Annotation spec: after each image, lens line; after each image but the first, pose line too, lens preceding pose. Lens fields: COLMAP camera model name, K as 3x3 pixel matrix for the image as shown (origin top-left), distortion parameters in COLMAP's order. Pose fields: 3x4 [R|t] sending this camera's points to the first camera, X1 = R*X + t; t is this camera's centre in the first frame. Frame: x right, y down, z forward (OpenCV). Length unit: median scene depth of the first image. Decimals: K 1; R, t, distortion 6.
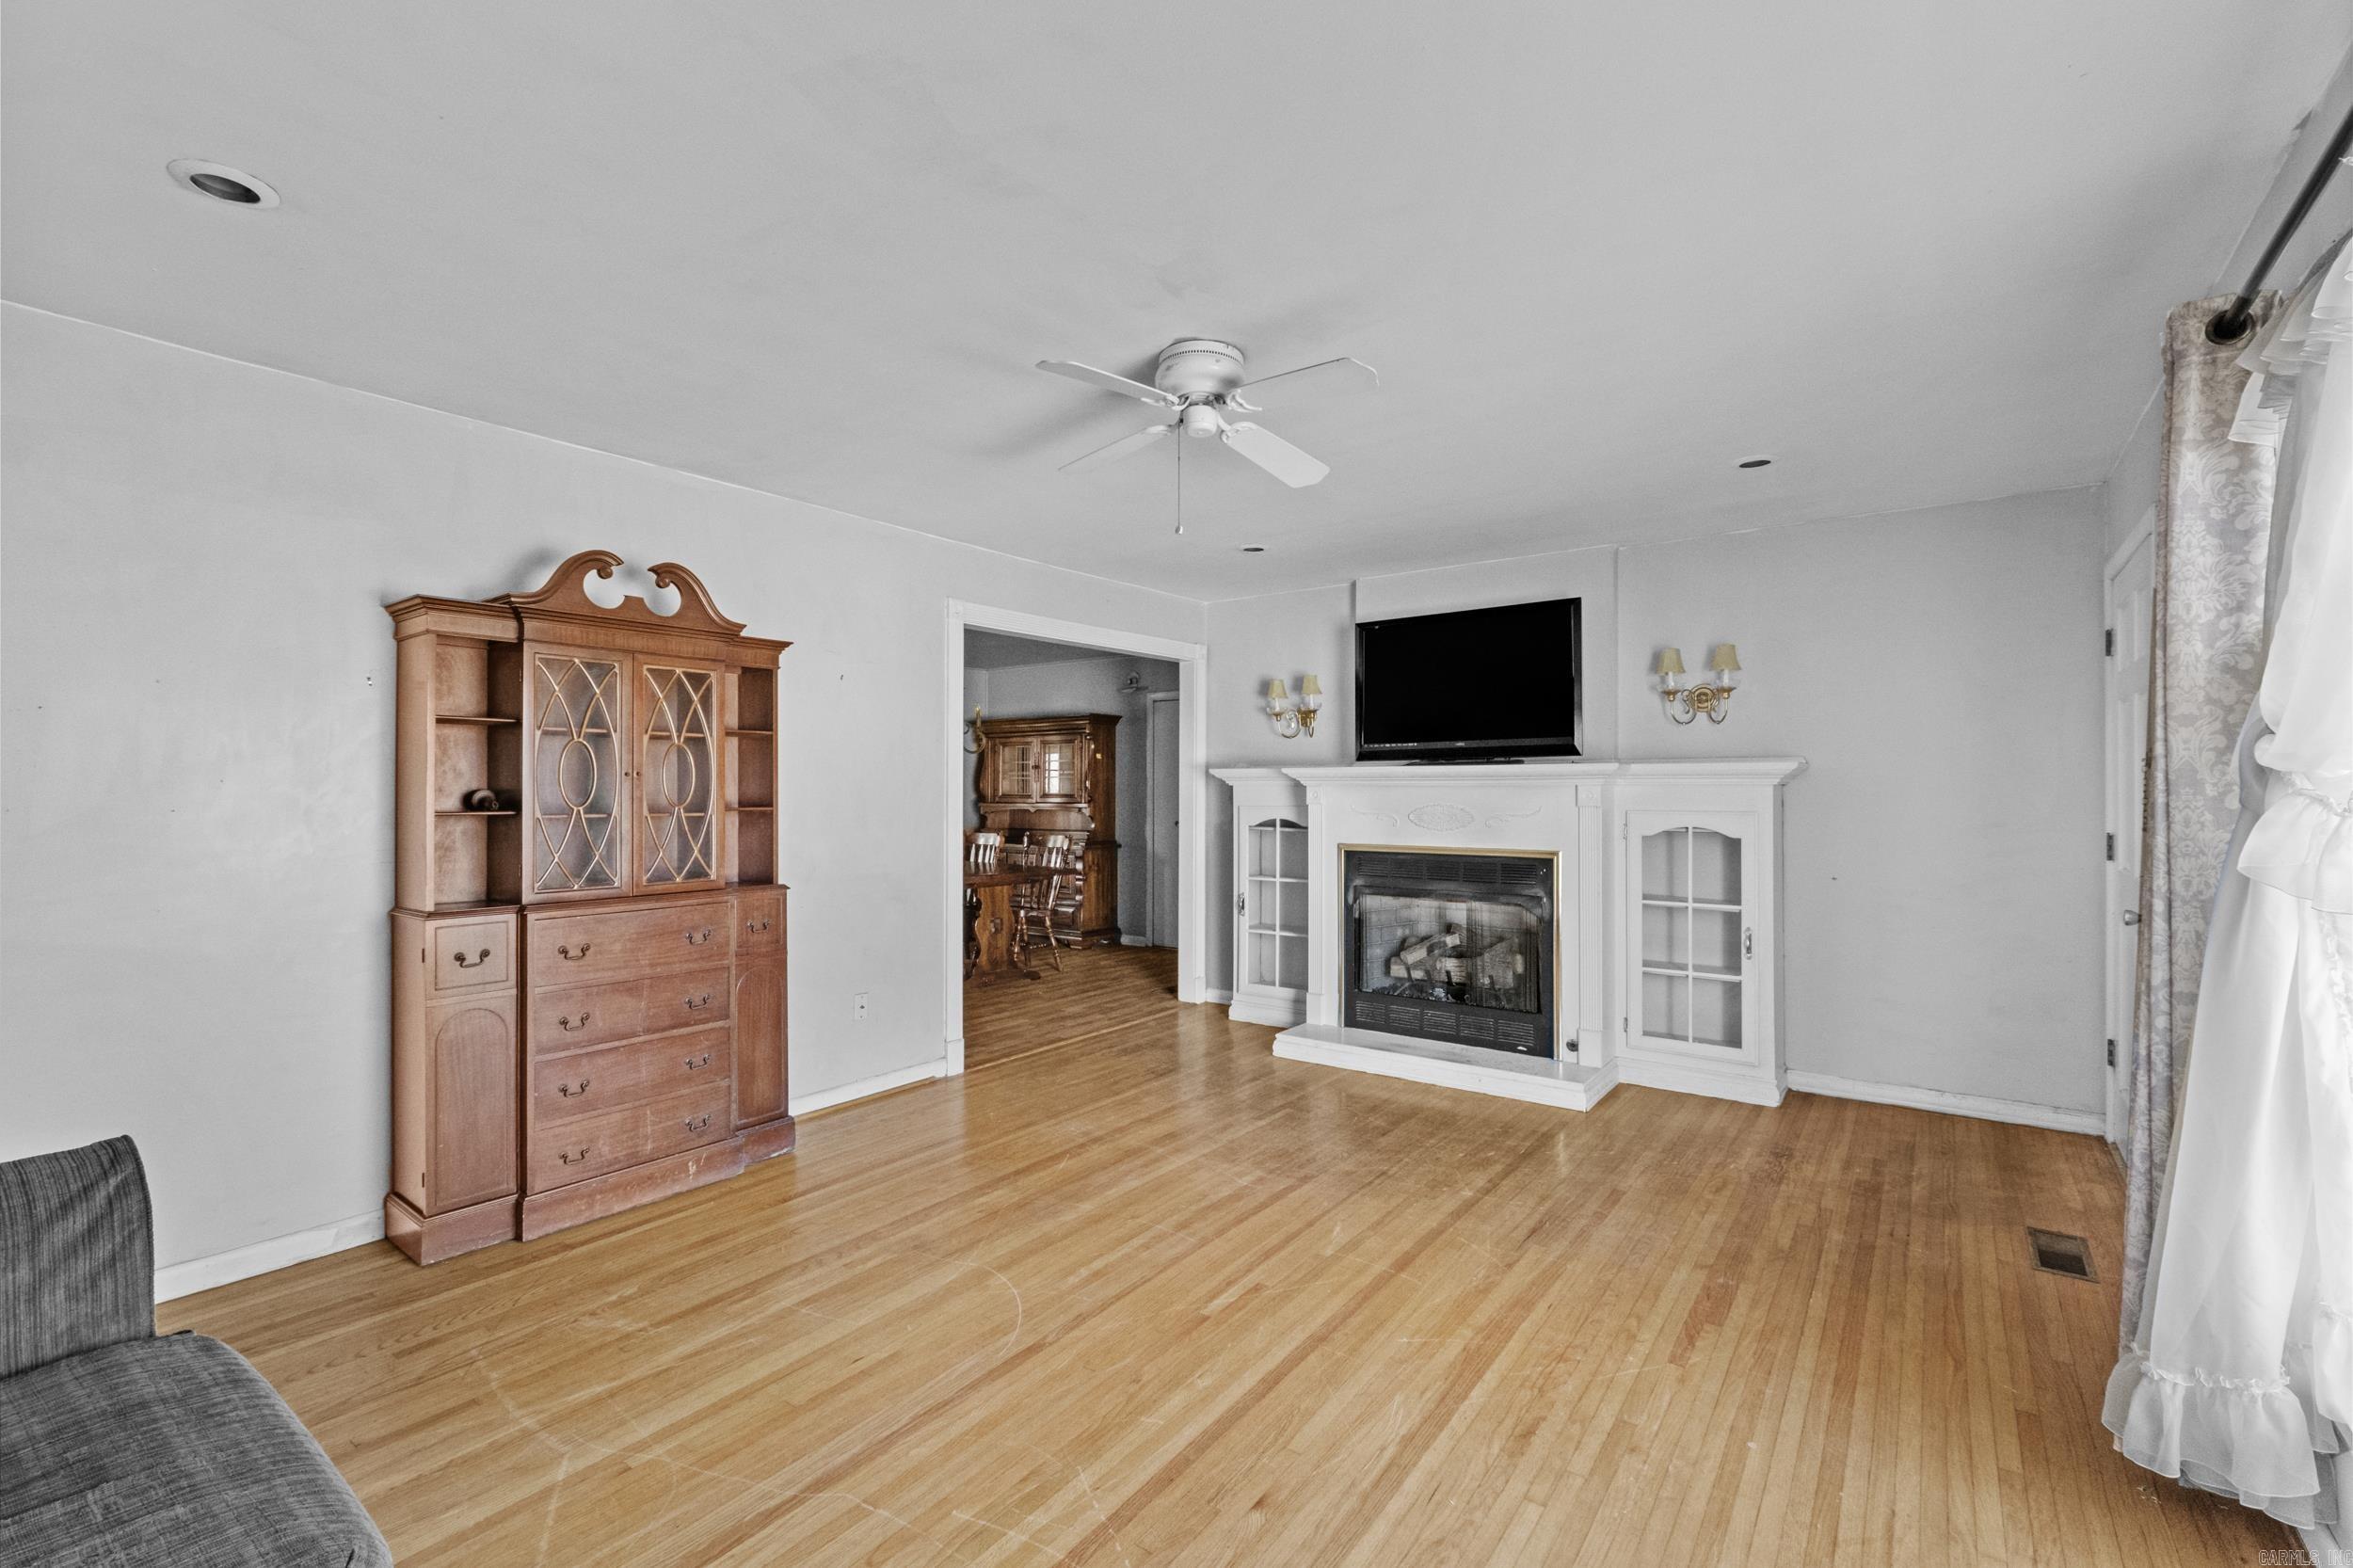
lens RADIAL K [[1025.7, 0, 1166.8], [0, 1025.7, 788.2], [0, 0, 1]] dist [-0.008622, -0.000287]
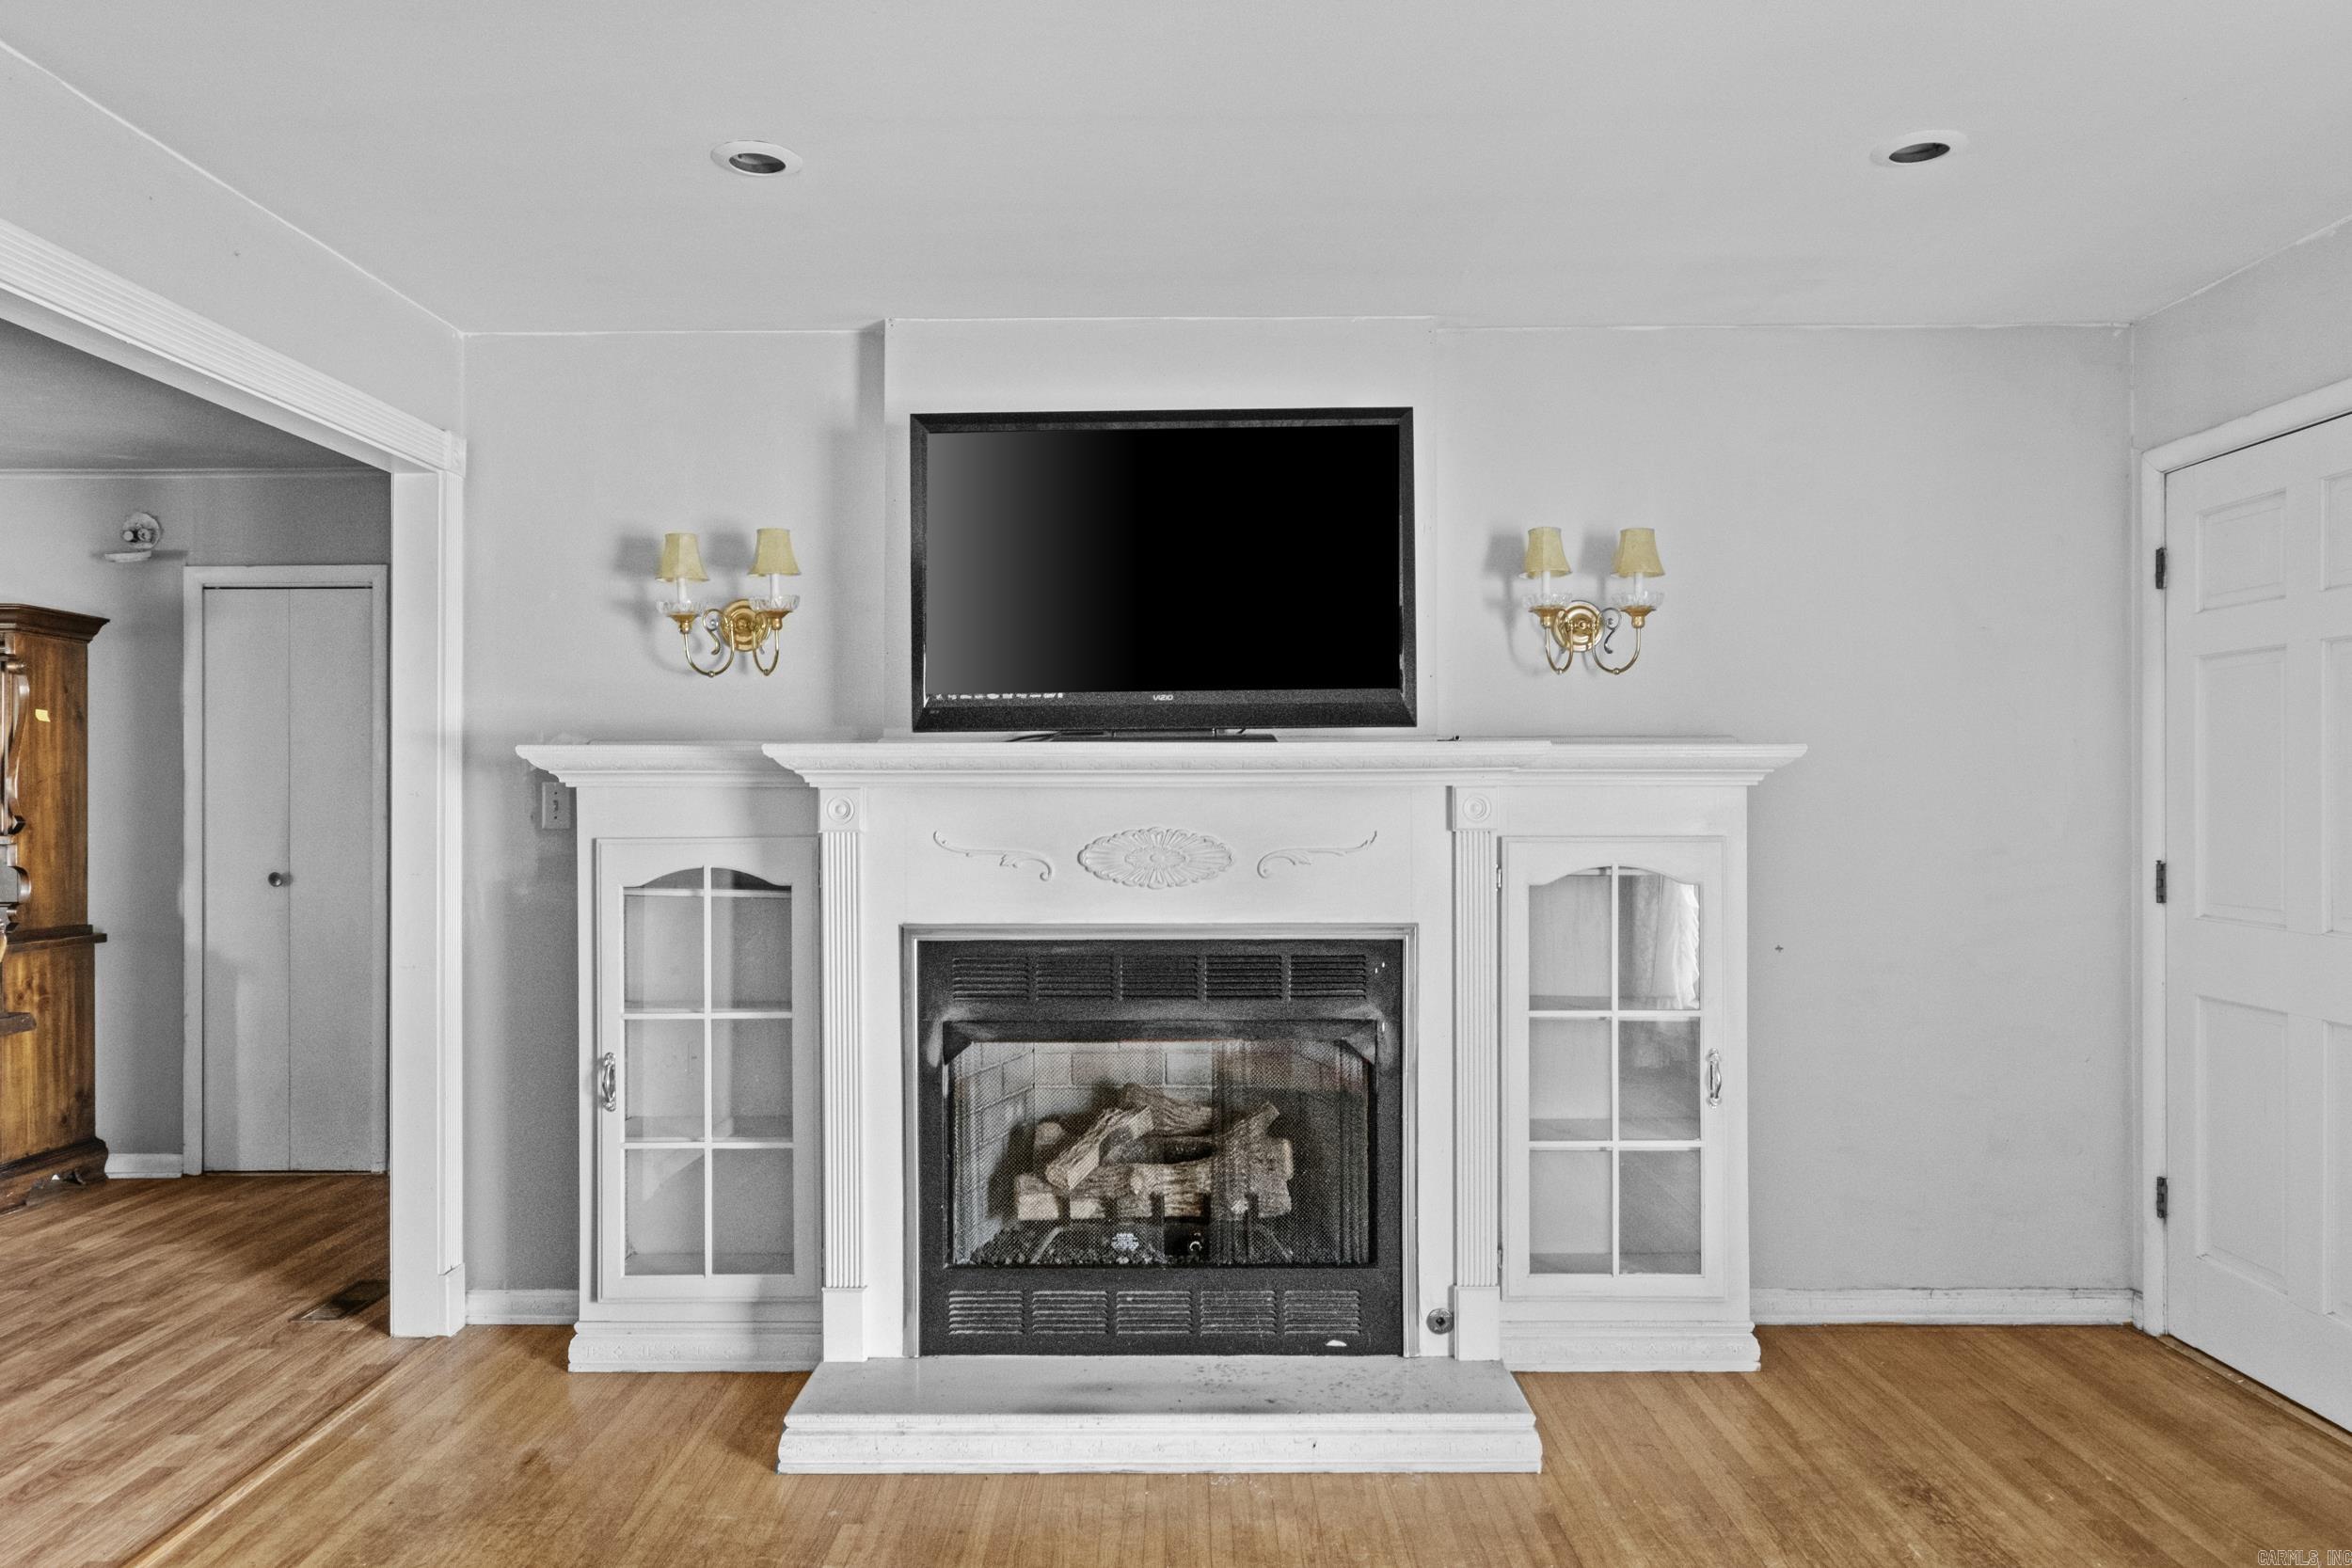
lens RADIAL K [[1566.4, 0, 1181.4], [0, 1566.4, 798.1], [0, 0, 1]] dist [-0.001980, 0.003374]
pose [[0.799483, -0.002721, 0.600682, -0.146161], [0.001558, 0.999996, 0.002456, 0.000411], [-0.600686, -0.001028, 0.799484, 0.471589]]
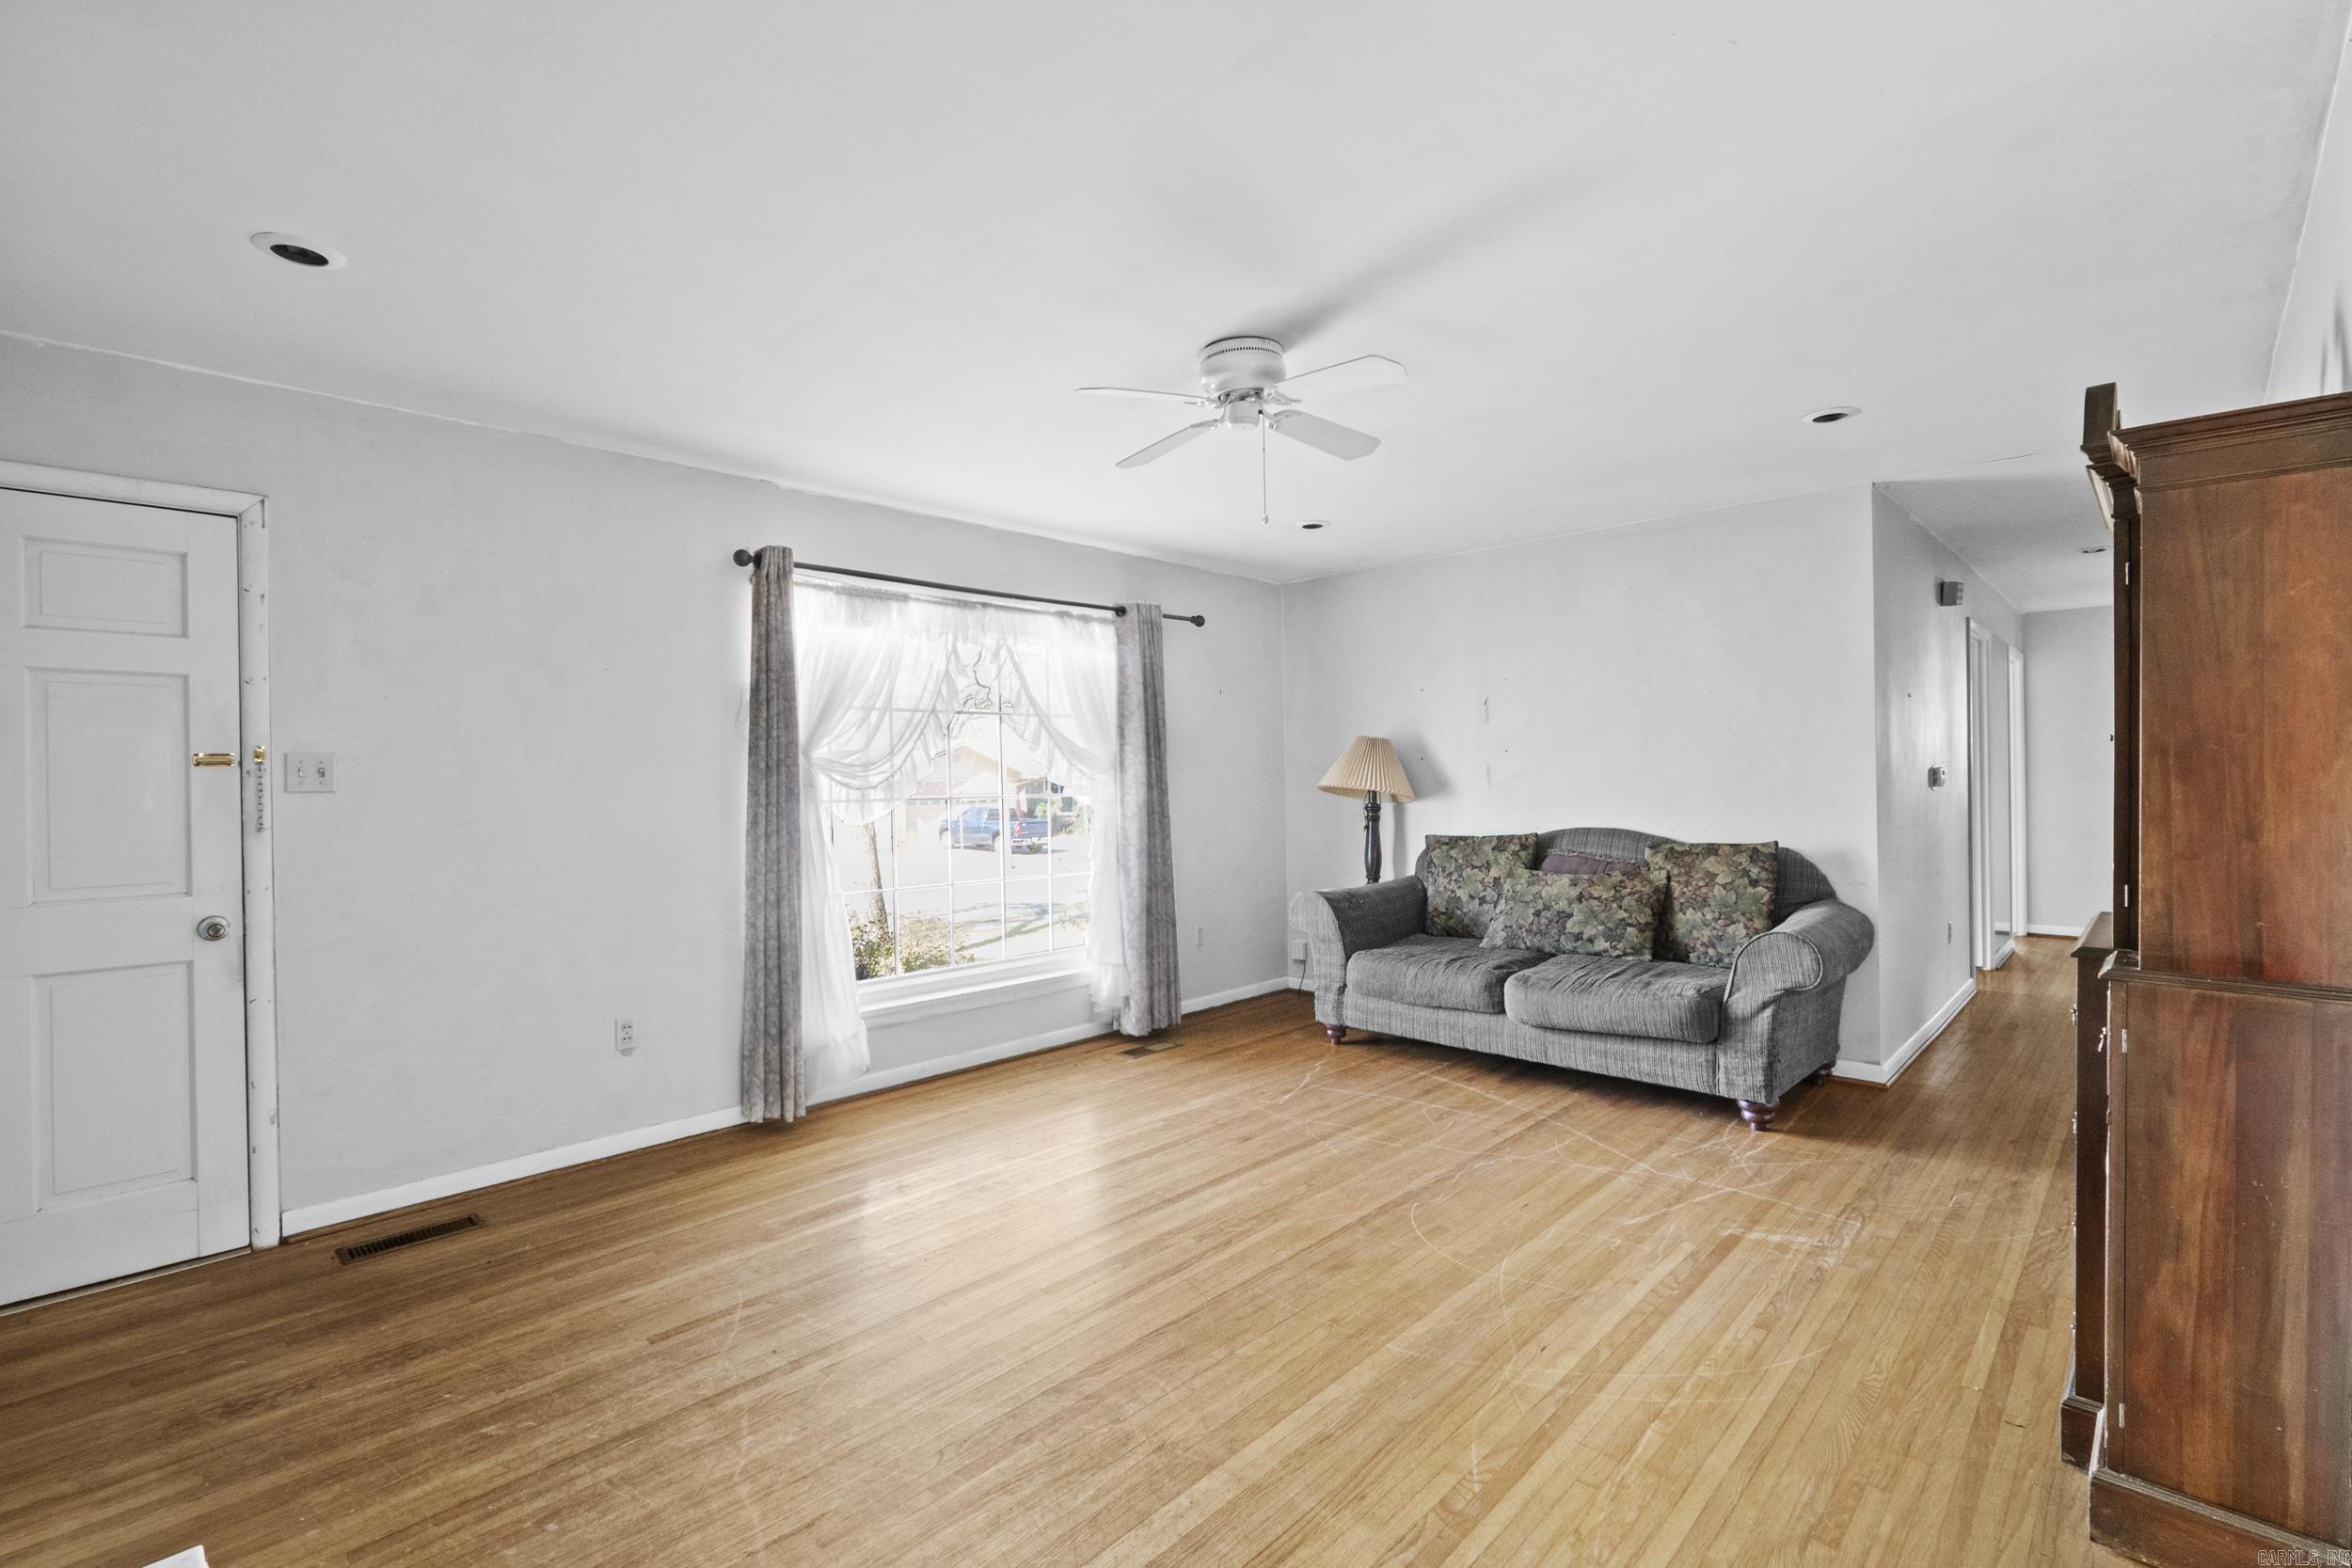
lens RADIAL K [[1058.2, 0, 1168.1], [0, 1058.2, 780.0], [0, 0, 1]] dist [-0.002458, -0.000449]
pose [[-0.992270, 0.013647, 0.123341, -0.011788], [0.014303, 0.999888, 0.004433, -0.000050], [-0.123267, 0.006163, -0.992354, 1.235899]]
